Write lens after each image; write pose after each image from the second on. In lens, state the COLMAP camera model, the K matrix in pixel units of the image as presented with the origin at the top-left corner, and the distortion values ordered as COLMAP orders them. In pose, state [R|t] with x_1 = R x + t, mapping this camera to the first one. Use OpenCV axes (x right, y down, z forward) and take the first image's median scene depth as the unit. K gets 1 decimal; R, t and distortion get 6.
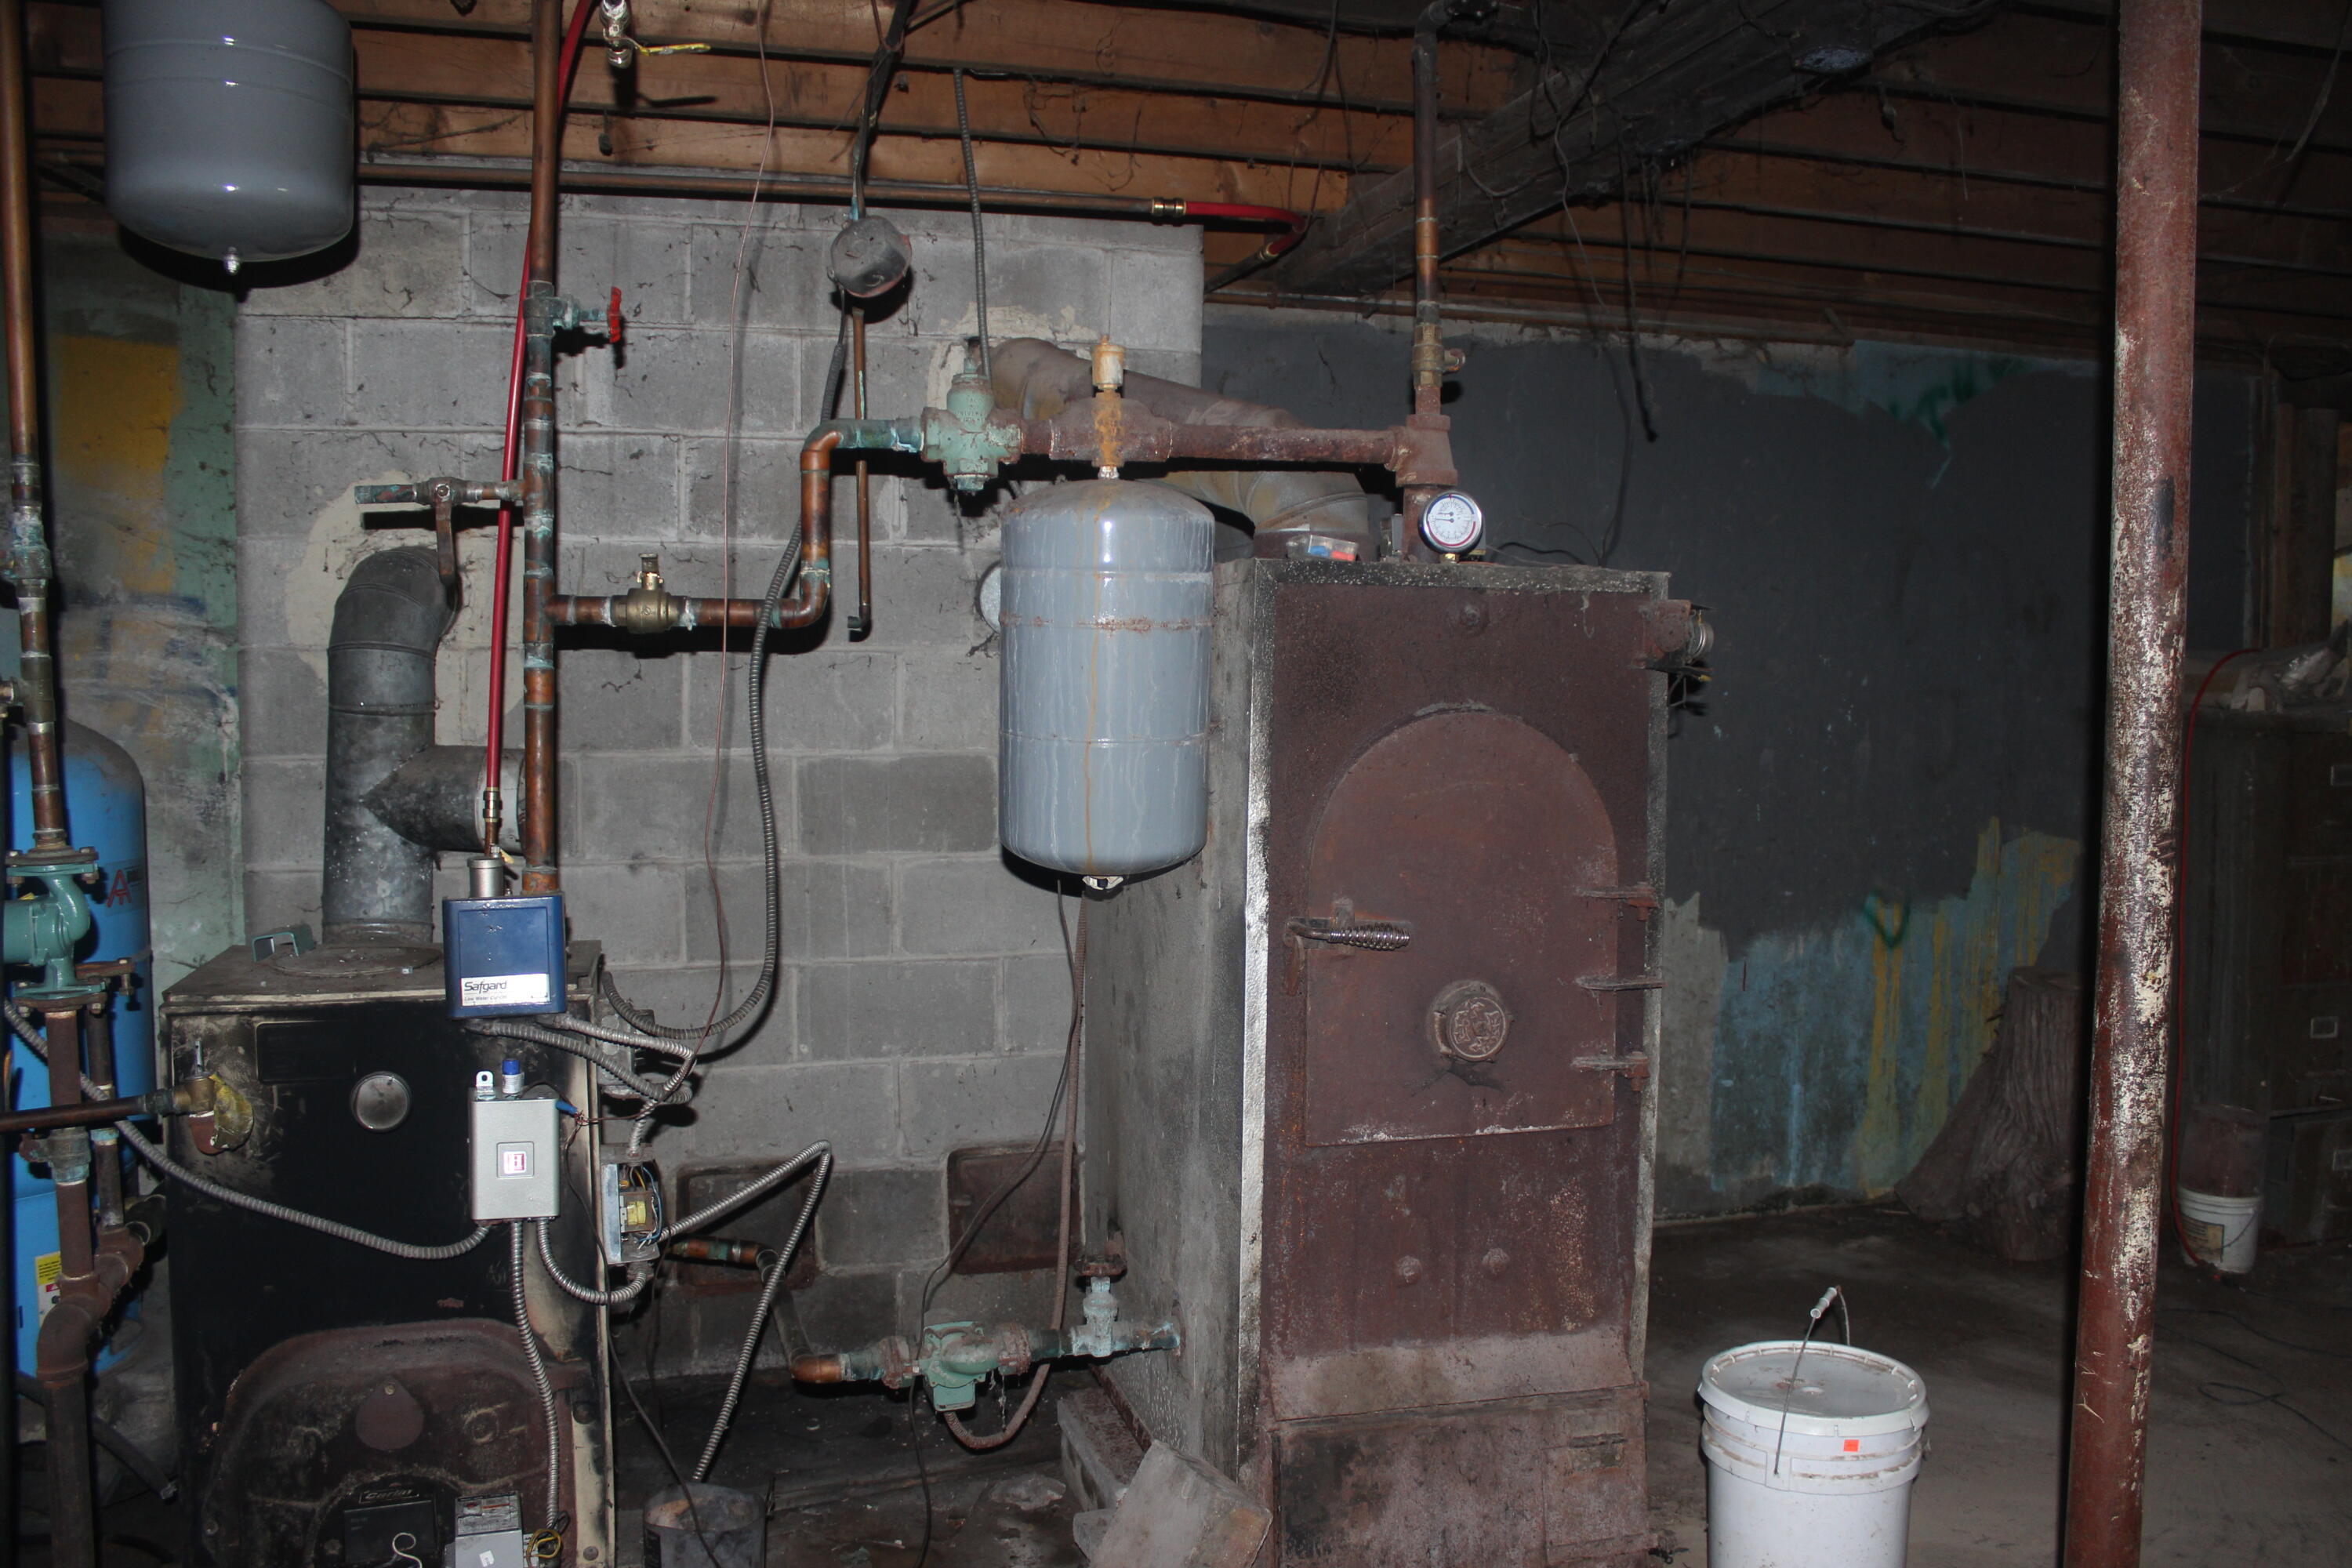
lens RADIAL K [[2062.1, 0, 1176.0], [0, 2062.1, 784.0], [0, 0, 1]] dist [-0.206245, 0.204965]
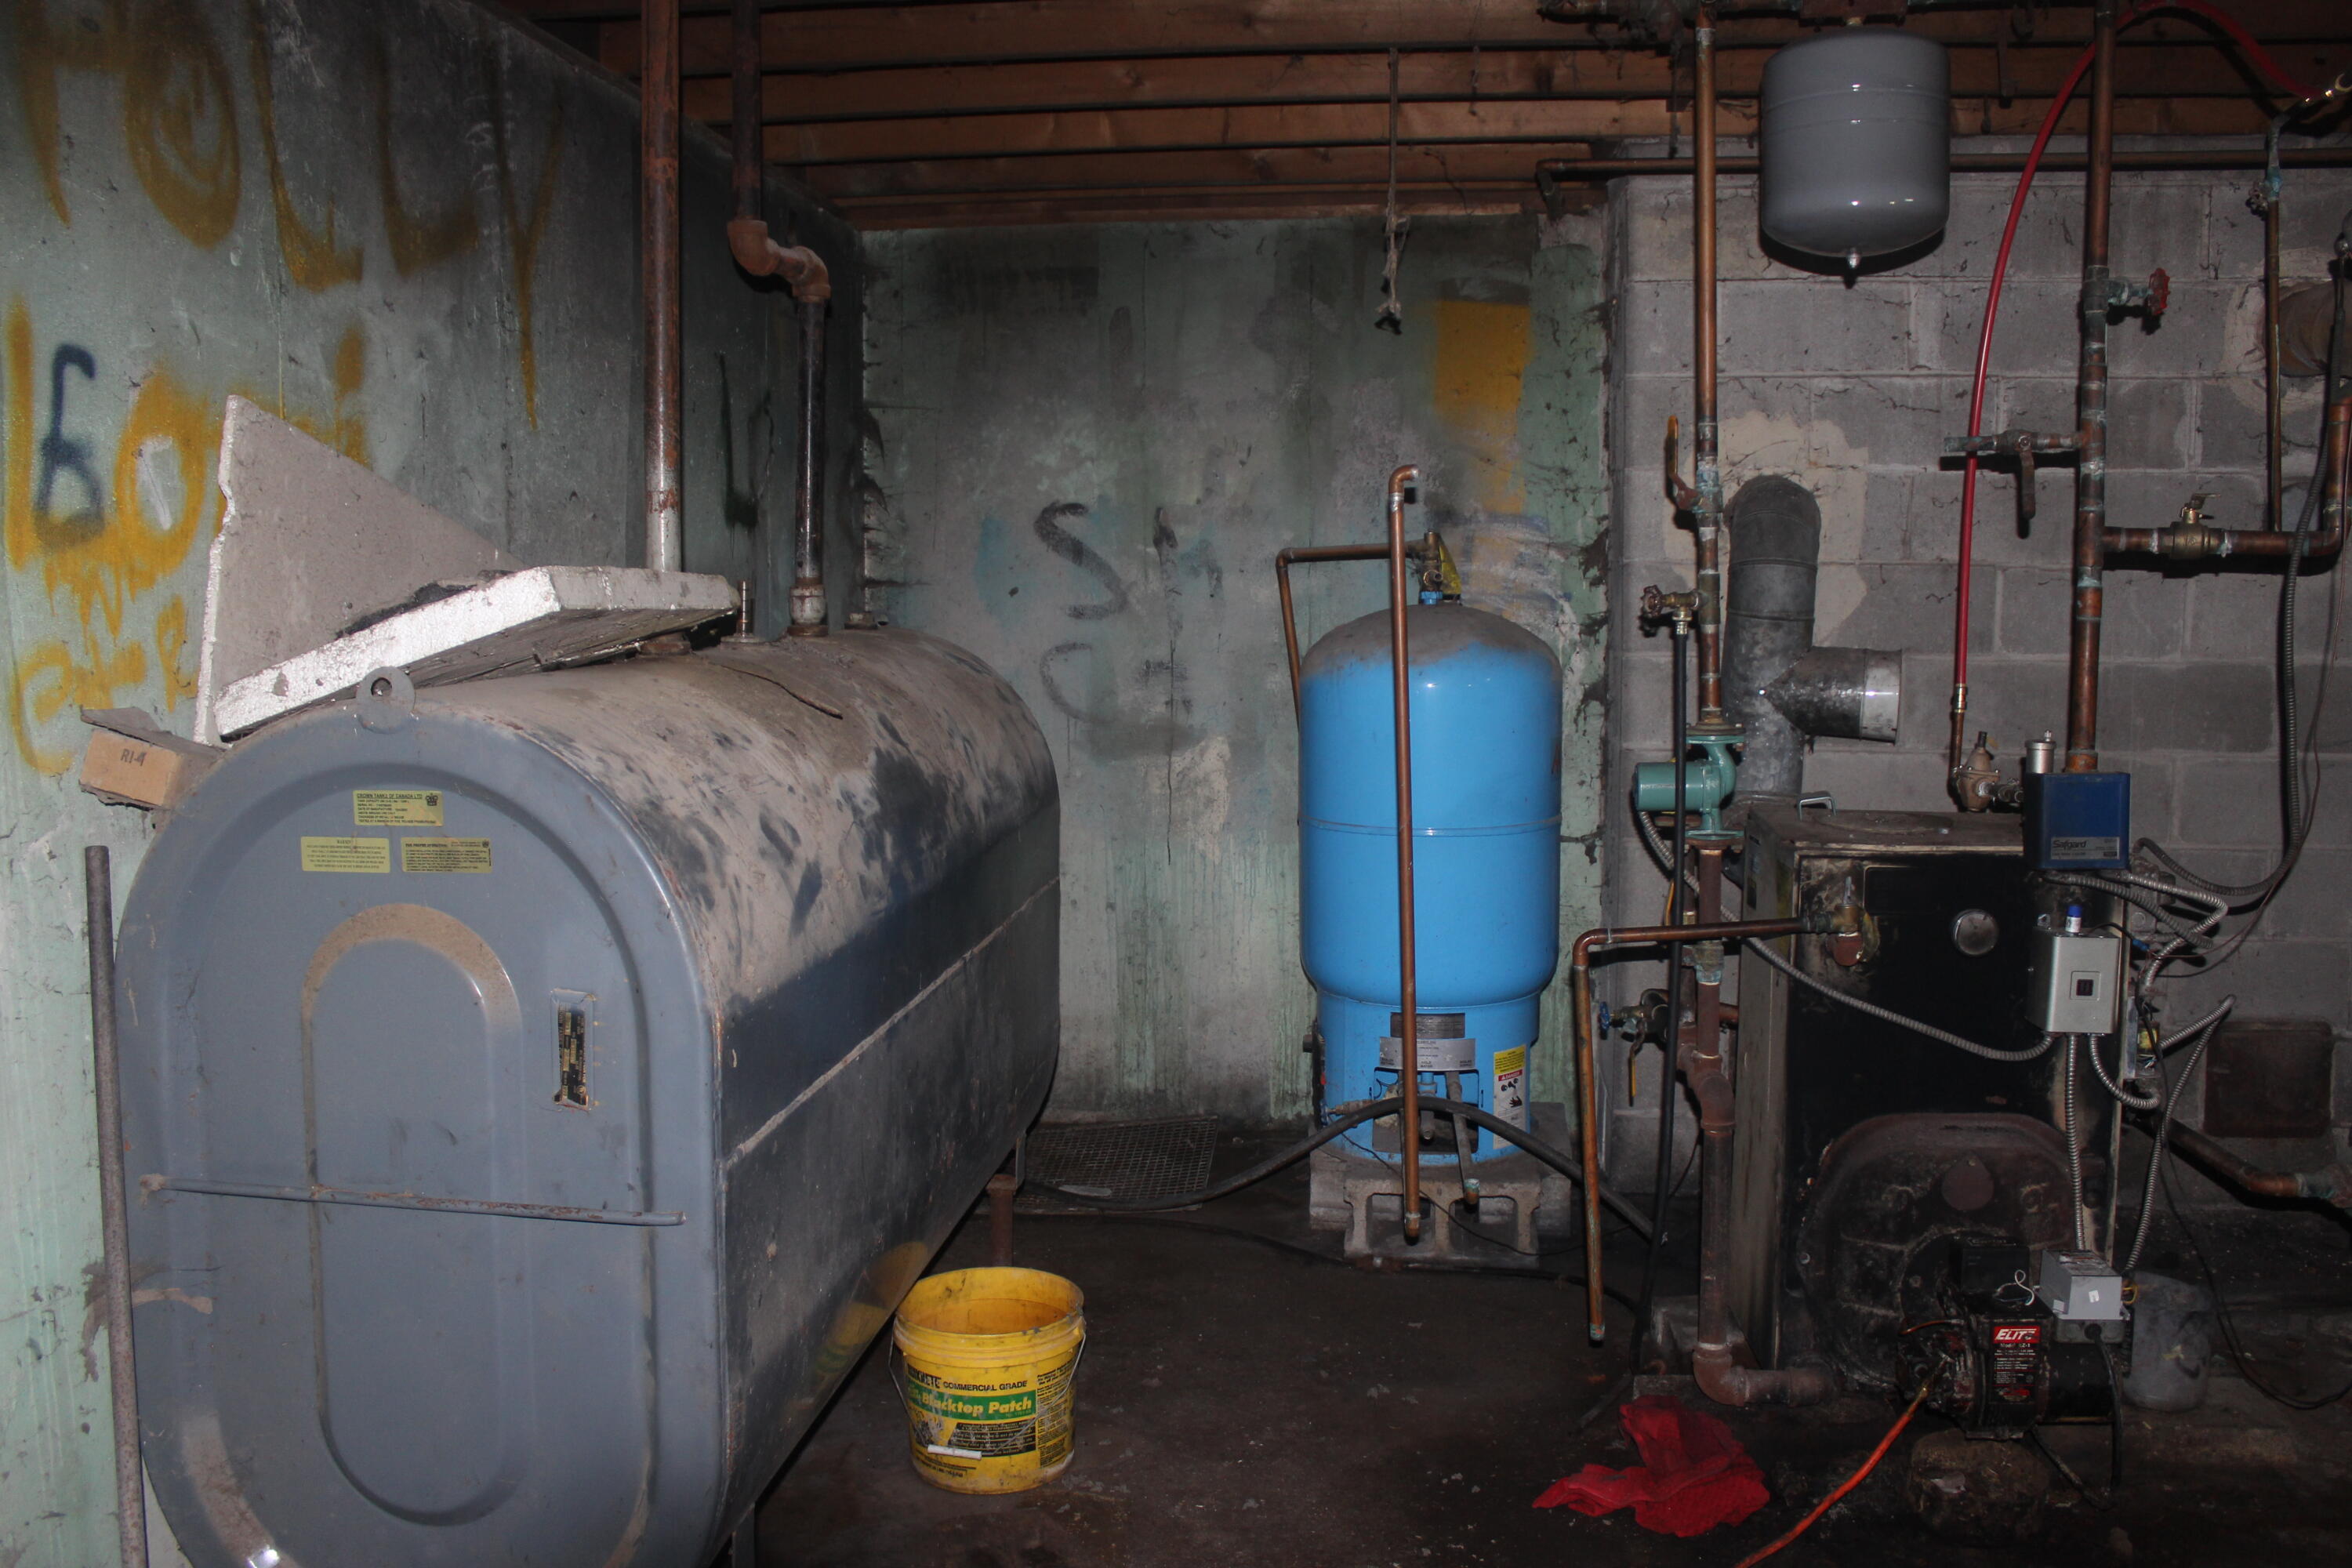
lens RADIAL K [[1986.8, 0, 1176.0], [0, 1986.8, 784.0], [0, 0, 1]] dist [-0.183834, 0.155640]
pose [[0.902449, 0.040508, -0.428888, -0.219713], [-0.018748, 0.998319, 0.054841, 0.005705], [0.430388, -0.041450, 0.901692, -0.199334]]
